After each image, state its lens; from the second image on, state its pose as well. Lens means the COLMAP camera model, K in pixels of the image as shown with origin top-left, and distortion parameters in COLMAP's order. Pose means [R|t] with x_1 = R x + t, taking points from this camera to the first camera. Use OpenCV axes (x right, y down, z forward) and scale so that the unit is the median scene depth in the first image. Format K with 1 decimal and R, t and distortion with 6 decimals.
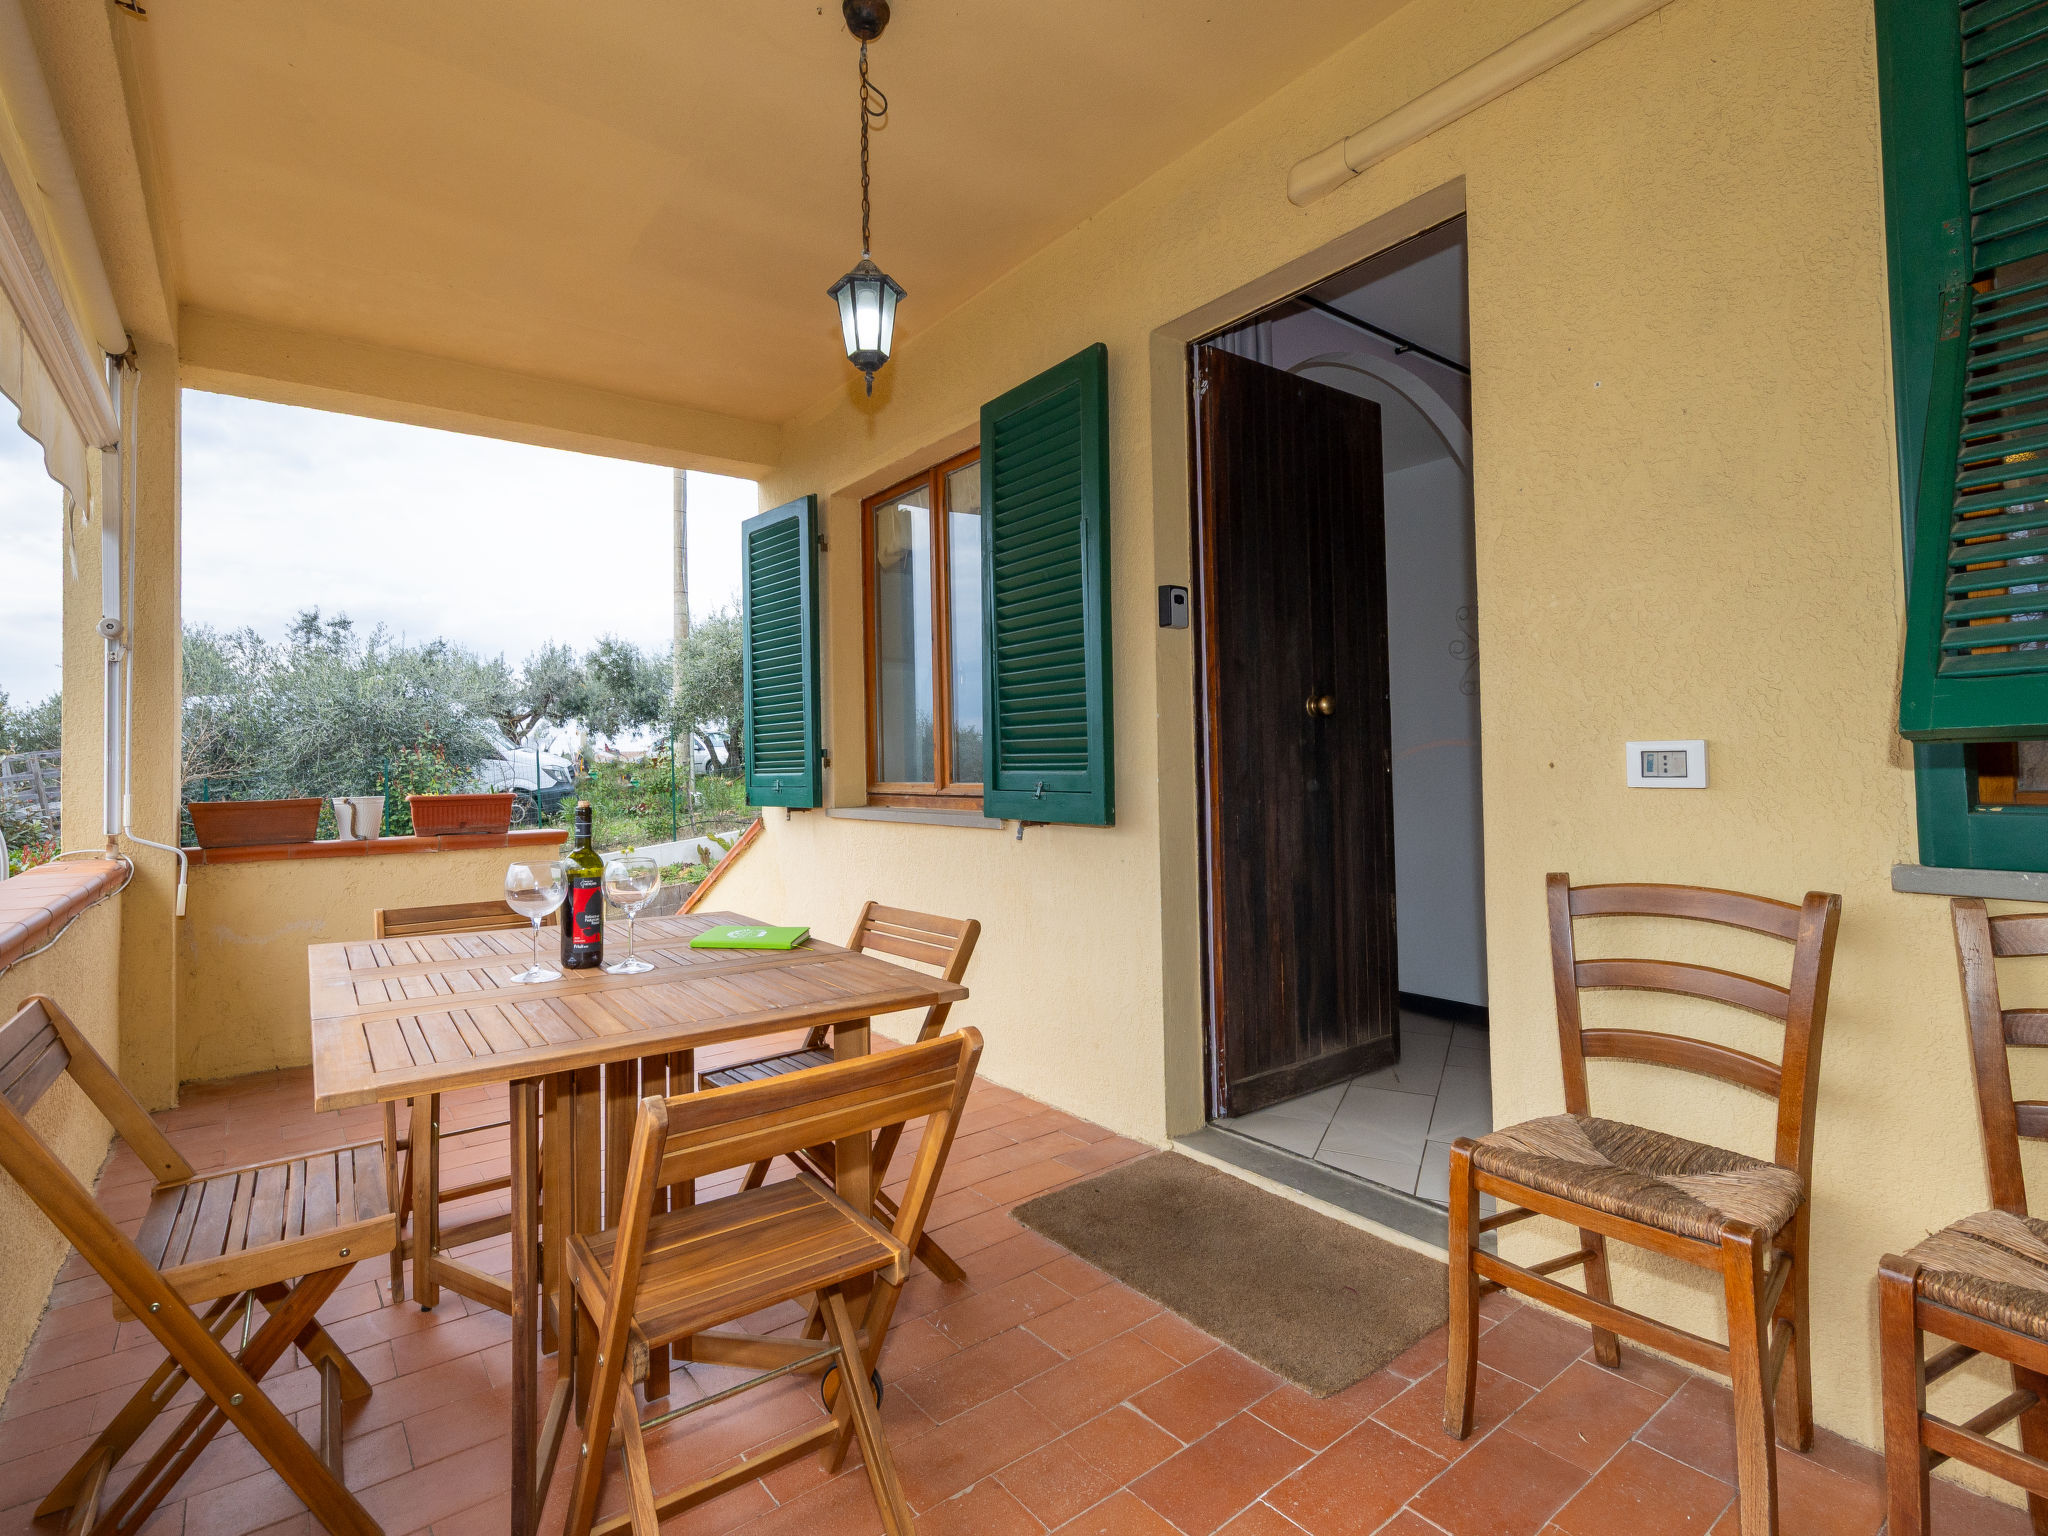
lens RADIAL K [[982.1, 0, 962.5], [0, 982.1, 722.3], [0, 0, 1]] dist [0.003776, 0.000553]
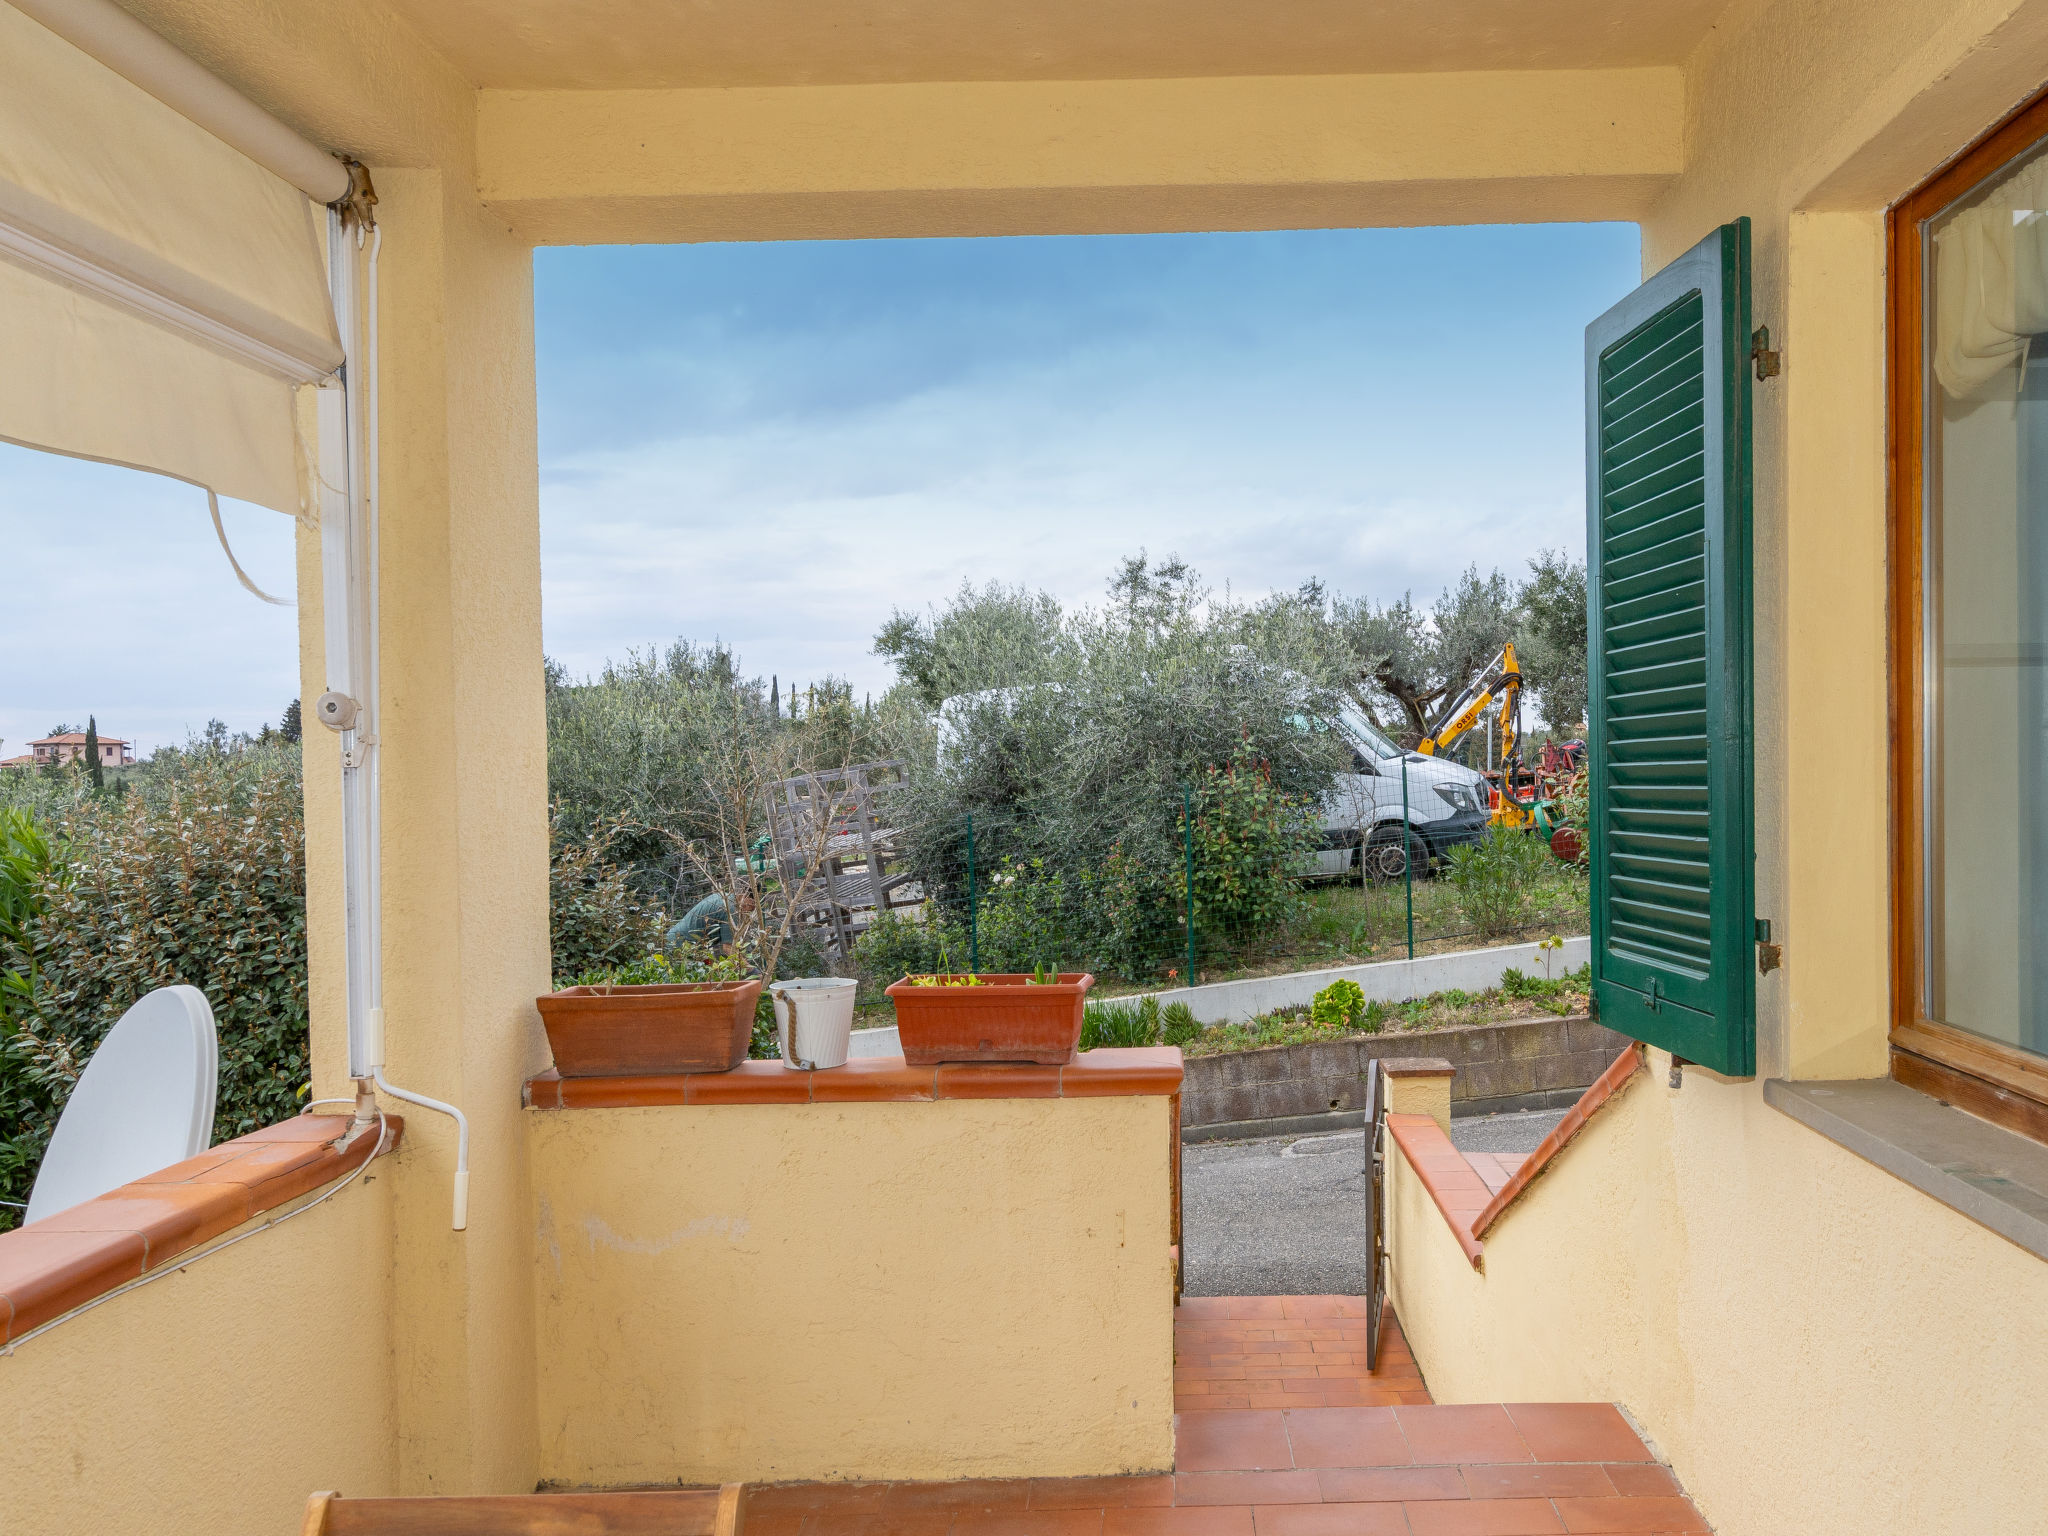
lens RADIAL K [[1577.1, 0, 1146.1], [0, 1577.1, 807.3], [0, 0, 1]] dist [0.011941, -0.002893]
pose [[0.808761, 0.017069, -0.587890, 0.027750], [0.030651, 0.996997, 0.071115, -0.085846], [0.587338, -0.075535, 0.805809, 0.517628]]
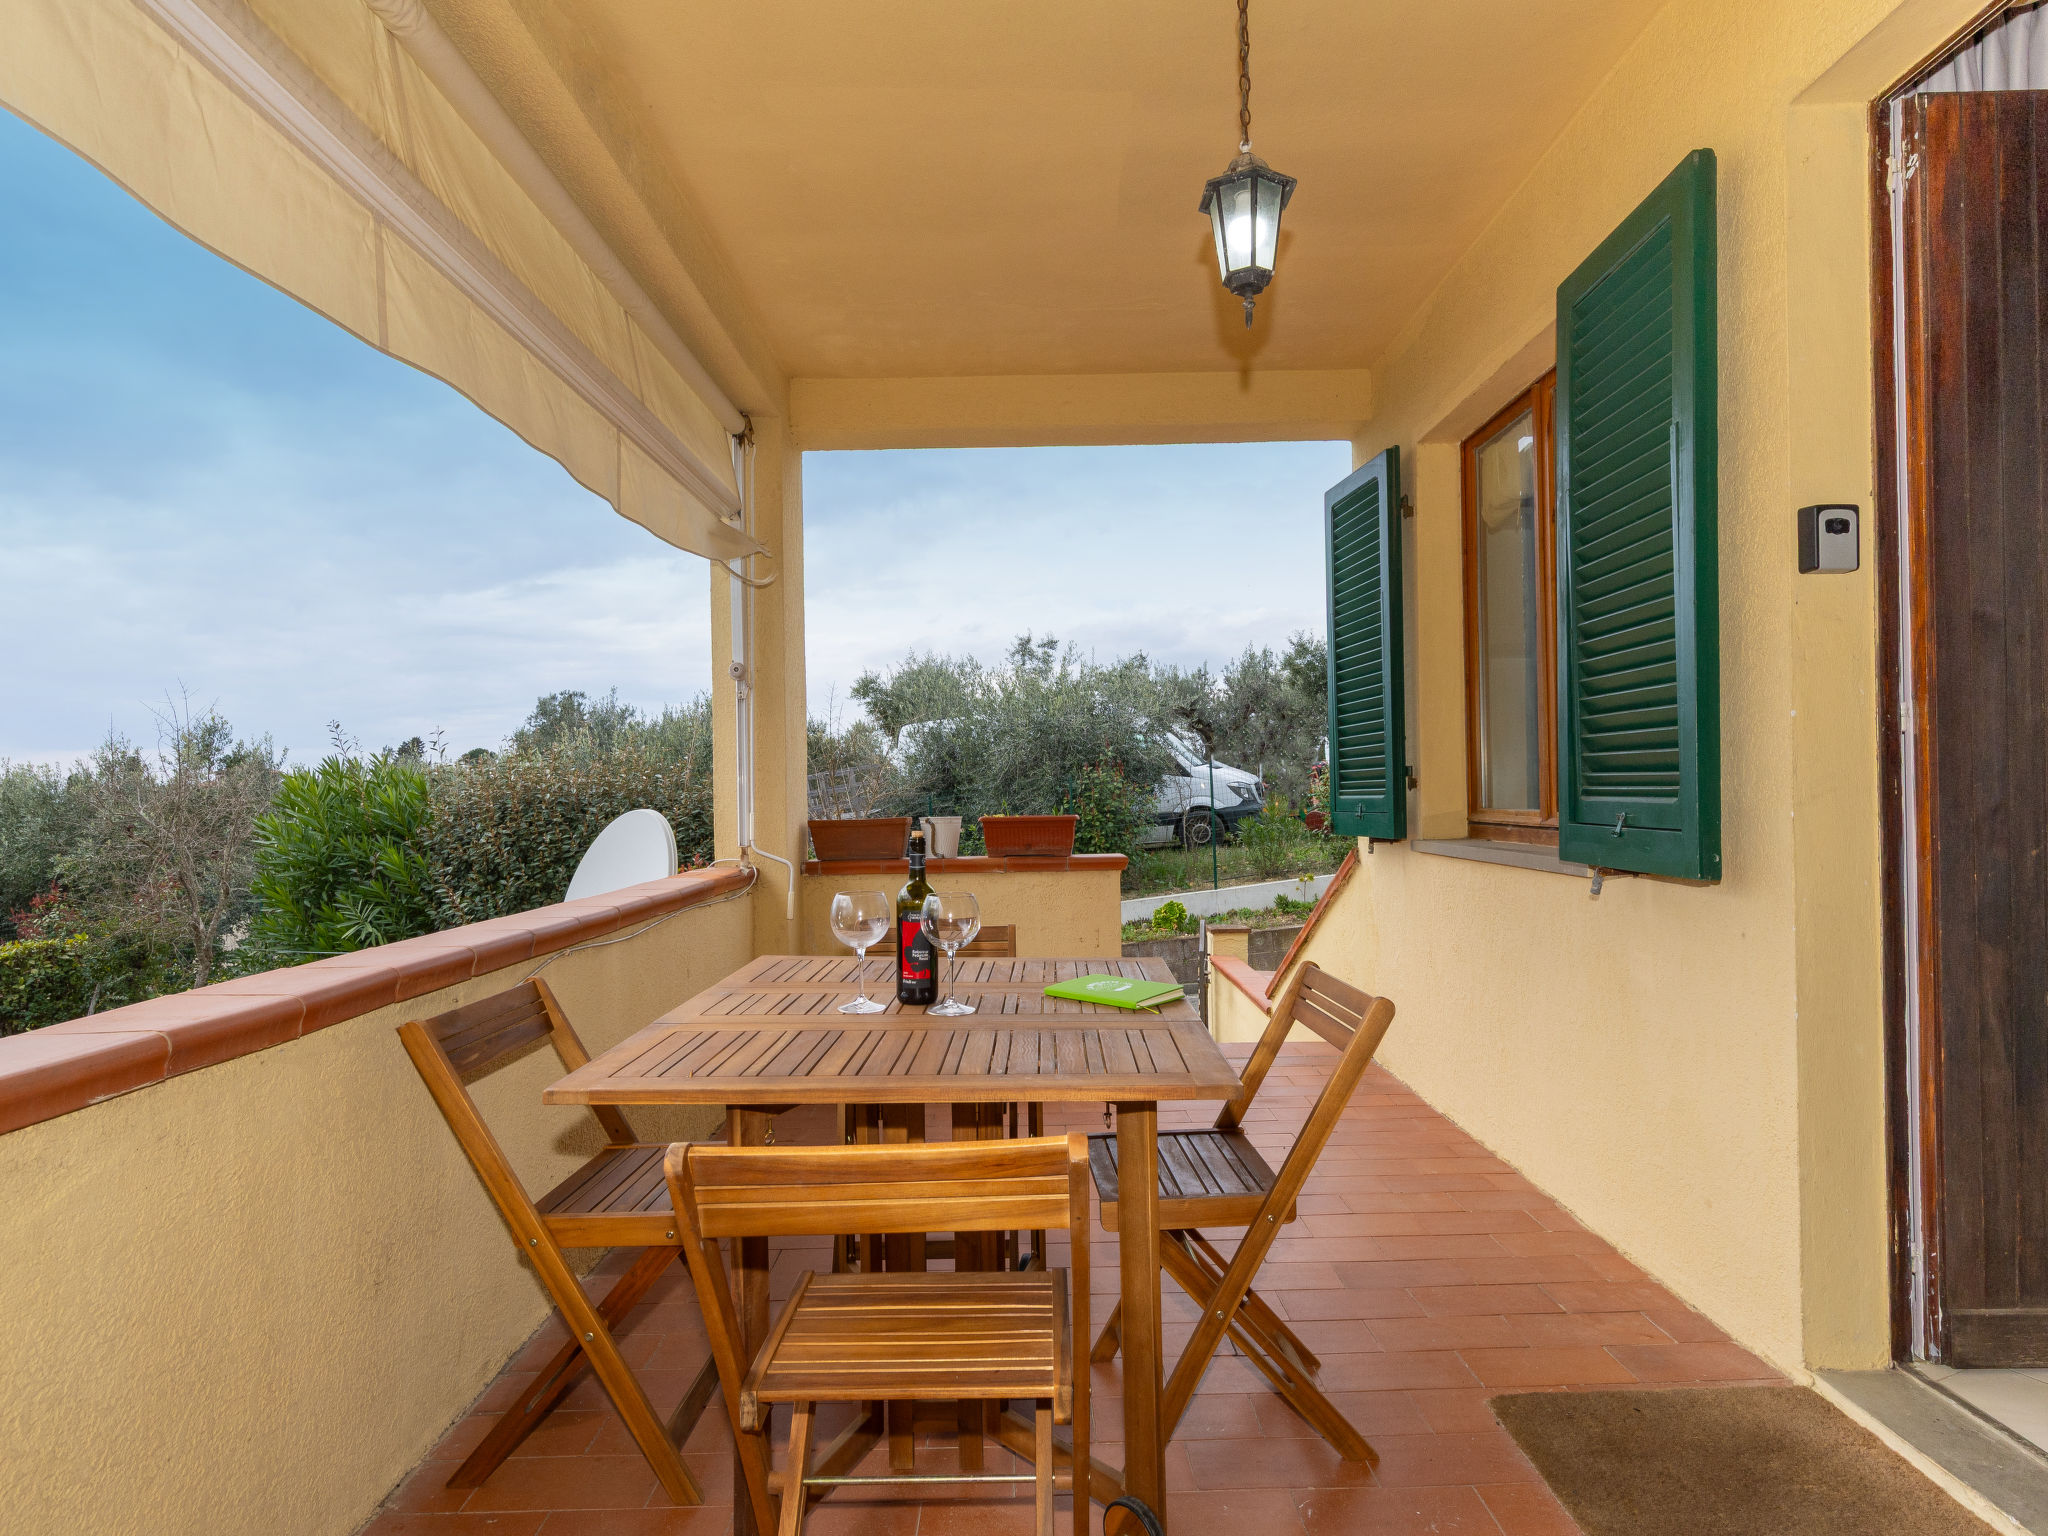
lens RADIAL K [[1135.1, 0, 1023.7], [0, 1135.1, 772.8], [0, 0, 1]] dist [0.009935, -0.004191]
pose [[0.814661, -0.006912, -0.579897, 0.187012], [0.028479, 0.999199, 0.028098, -0.002688], [0.579238, -0.039405, 0.814205, 0.088145]]
